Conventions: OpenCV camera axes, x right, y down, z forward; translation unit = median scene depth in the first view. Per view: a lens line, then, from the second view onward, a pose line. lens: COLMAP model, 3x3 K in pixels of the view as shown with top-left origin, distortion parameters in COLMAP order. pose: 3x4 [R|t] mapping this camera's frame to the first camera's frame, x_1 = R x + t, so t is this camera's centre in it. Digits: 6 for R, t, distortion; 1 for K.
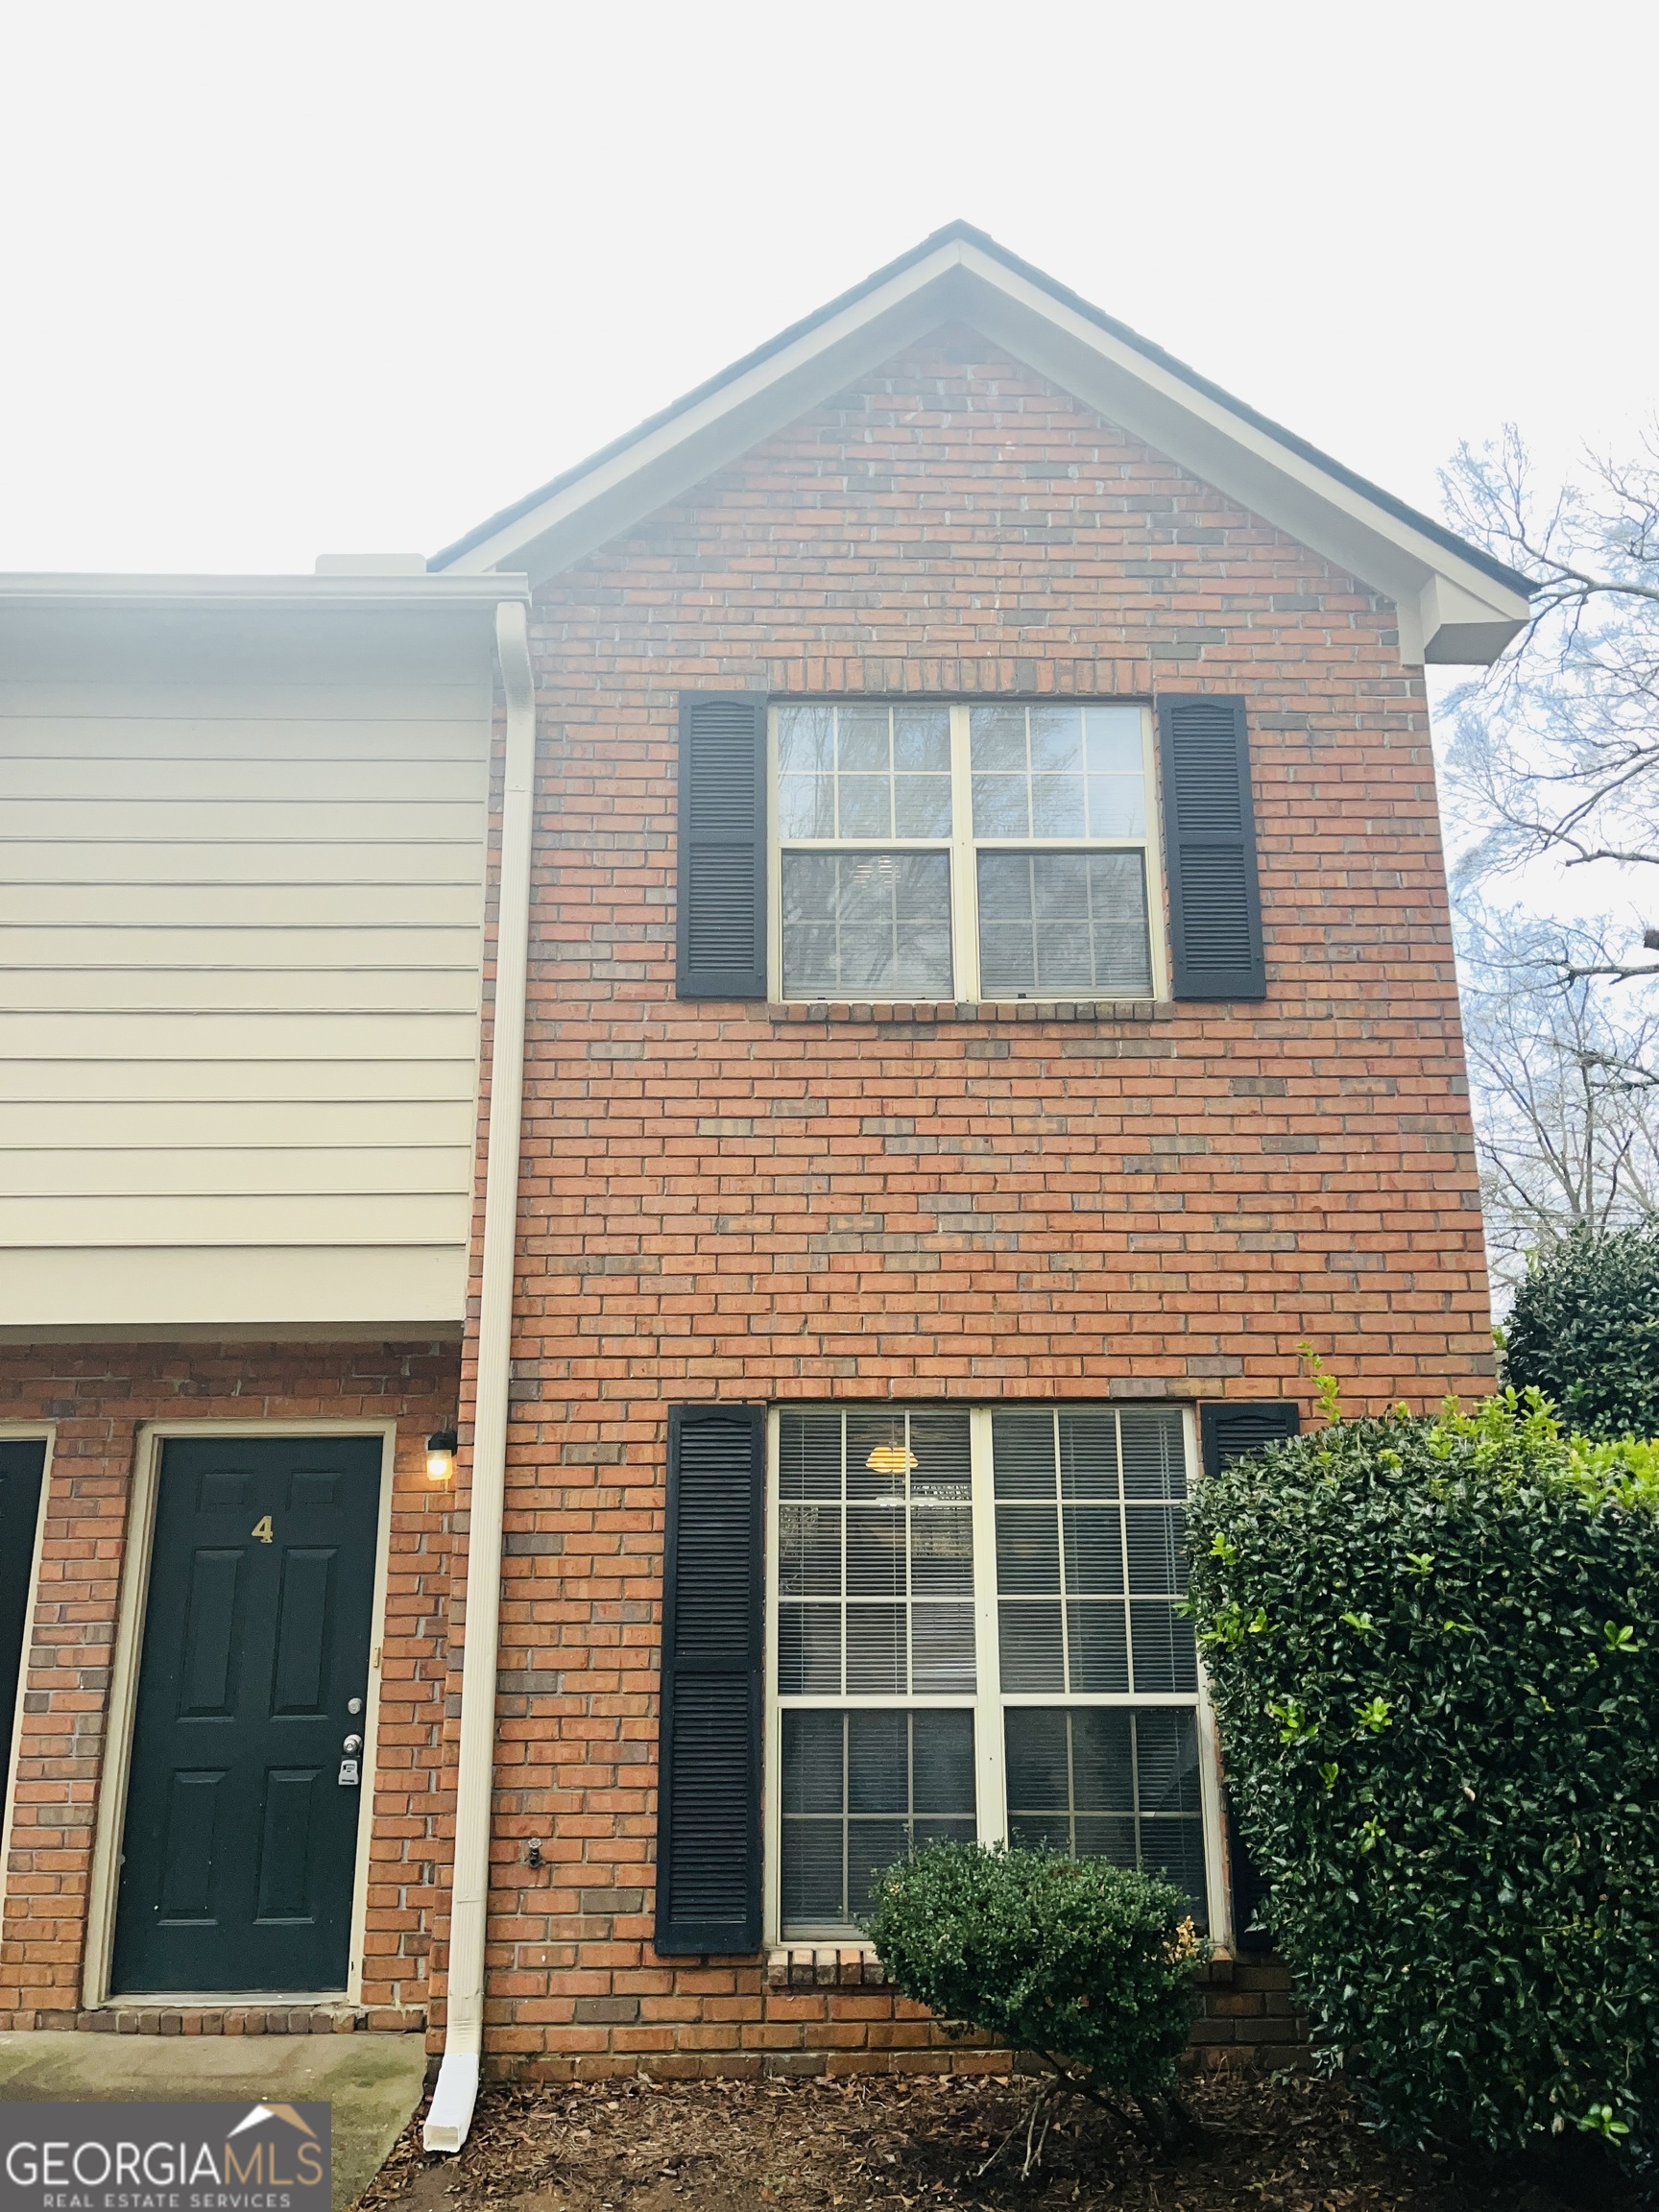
lens RADIAL K [[1676.5, 0, 838.6], [0, 1676.5, 1126.4], [0, 0, 1]] dist [0.080590, -0.098908]
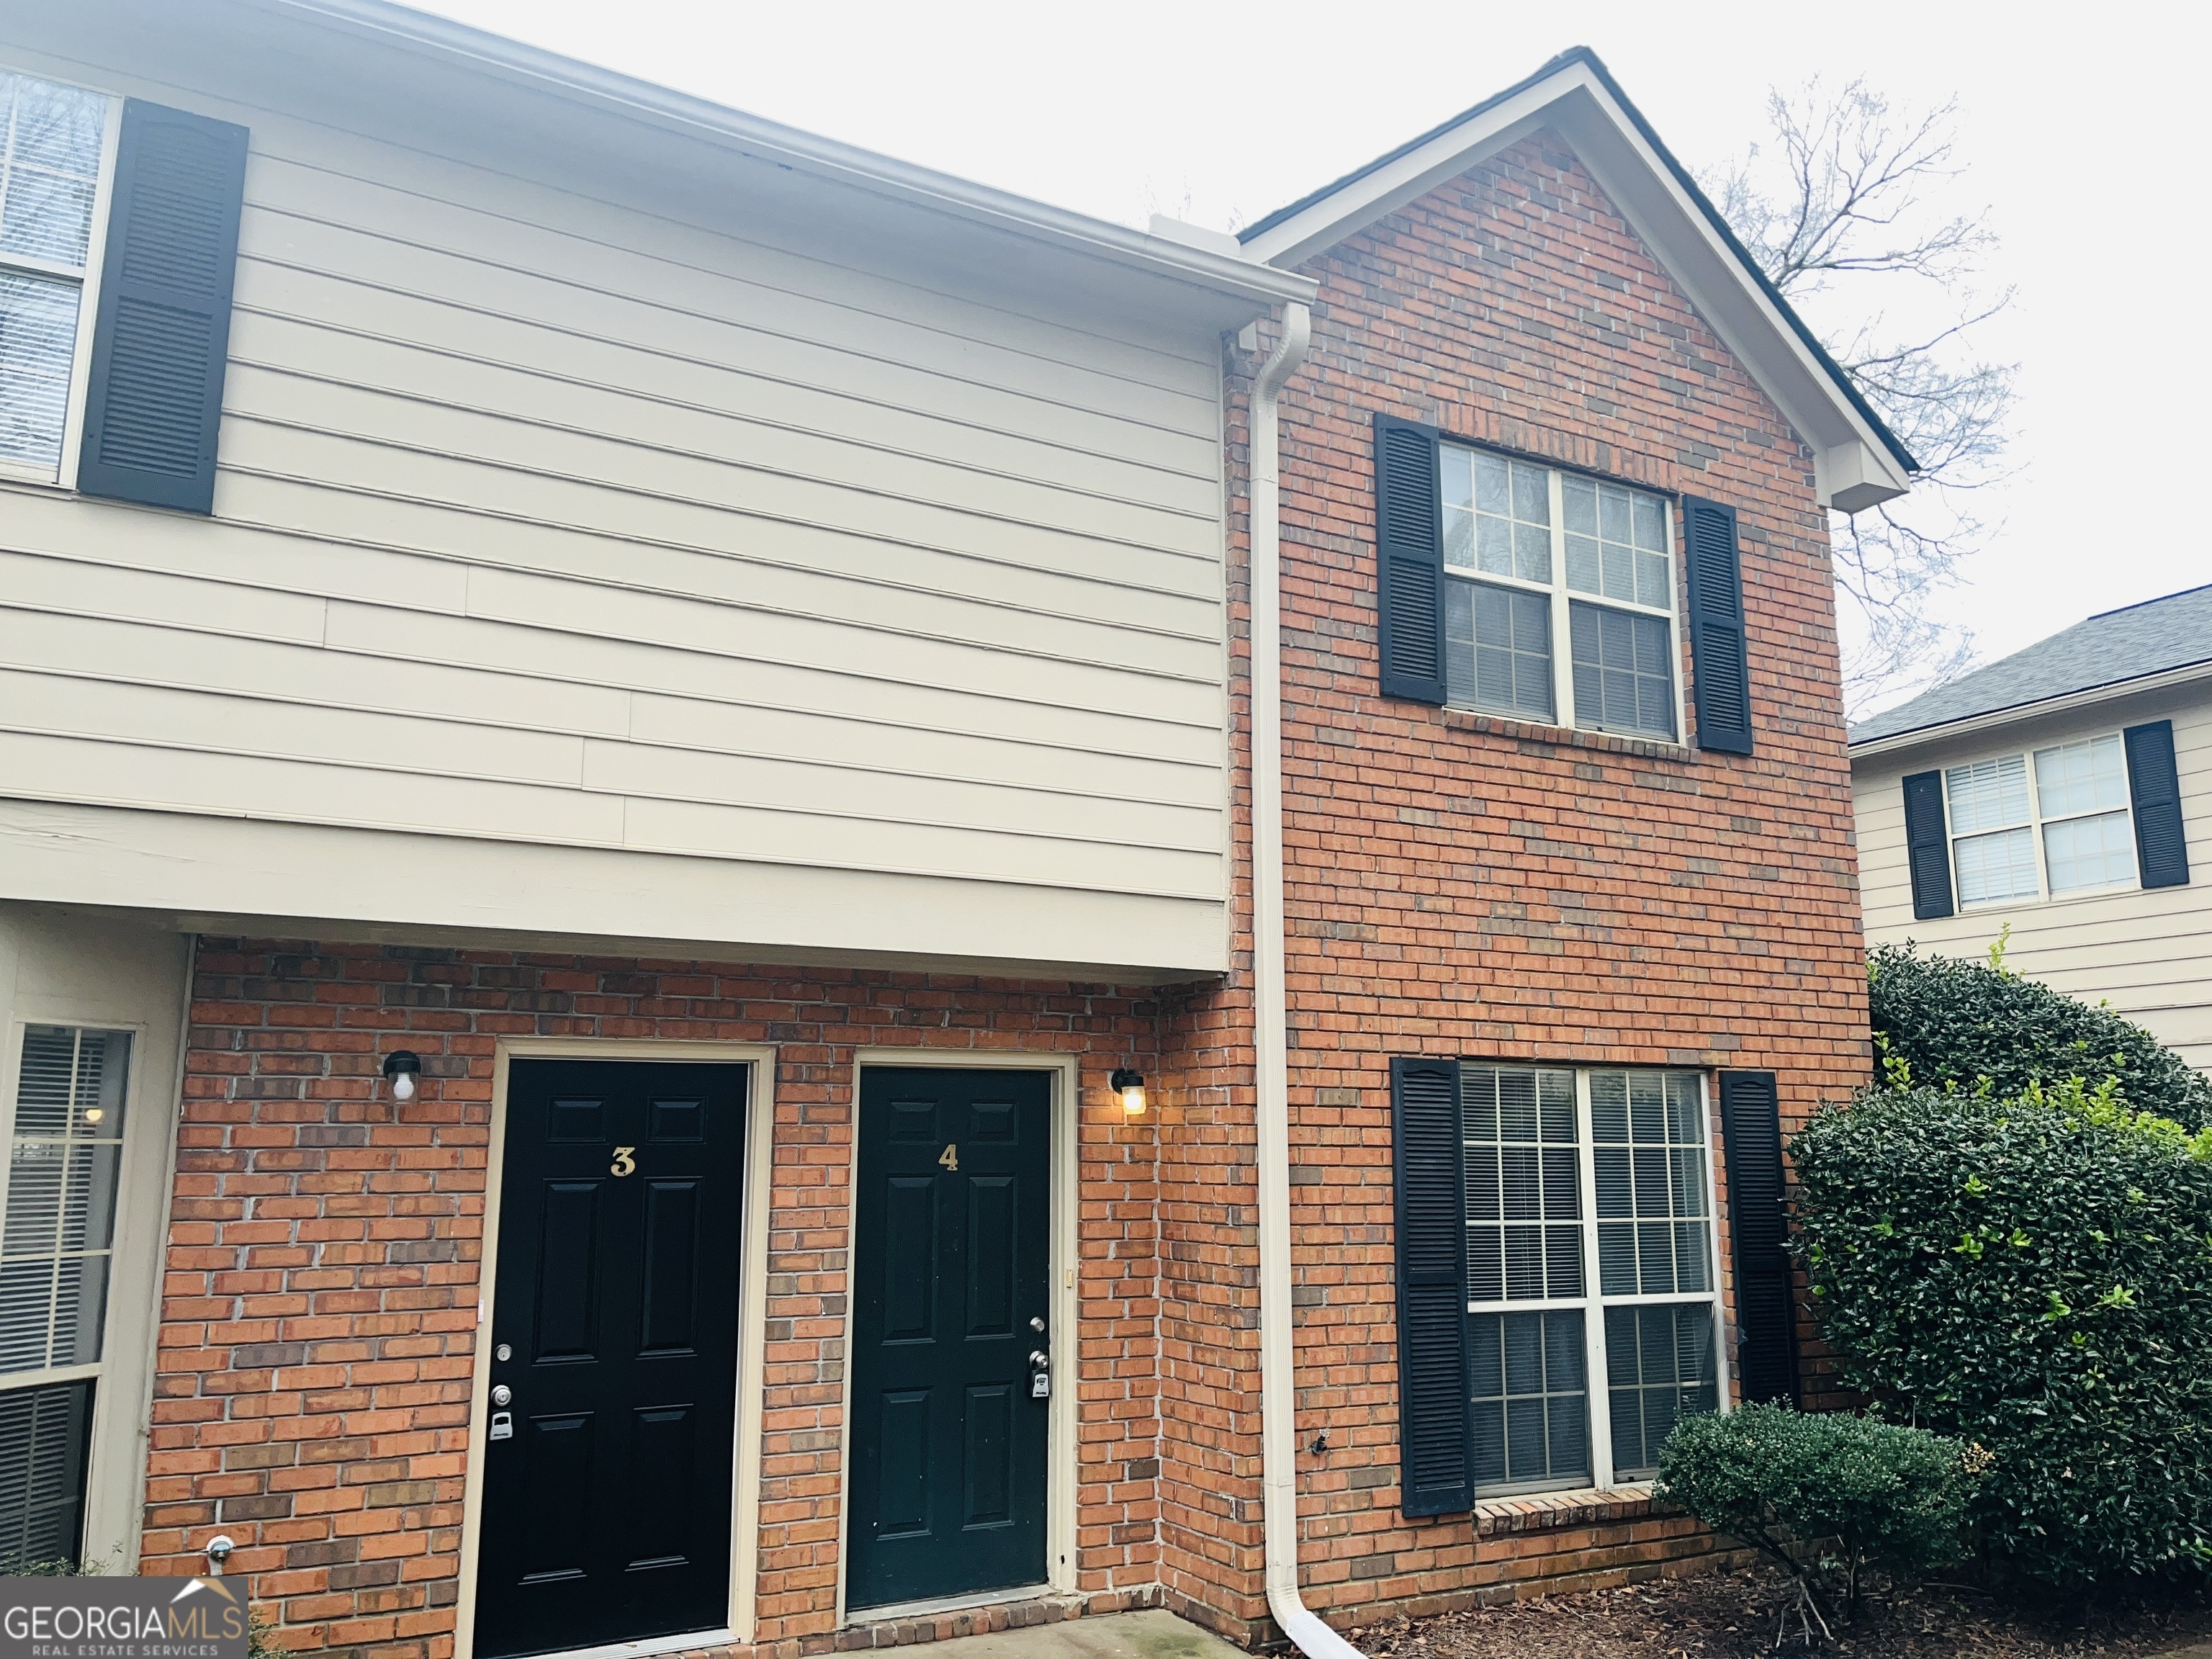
lens RADIAL K [[1676.5, 0, 1087.0], [0, 1676.5, 872.8], [0, 0, 1]] dist [0.080590, -0.098908]
pose [[0.886579, 0.084273, 0.454835, -0.778926], [-0.116246, 0.992301, 0.042735, 0.015463], [-0.447732, -0.090761, 0.889550, 0.081258]]
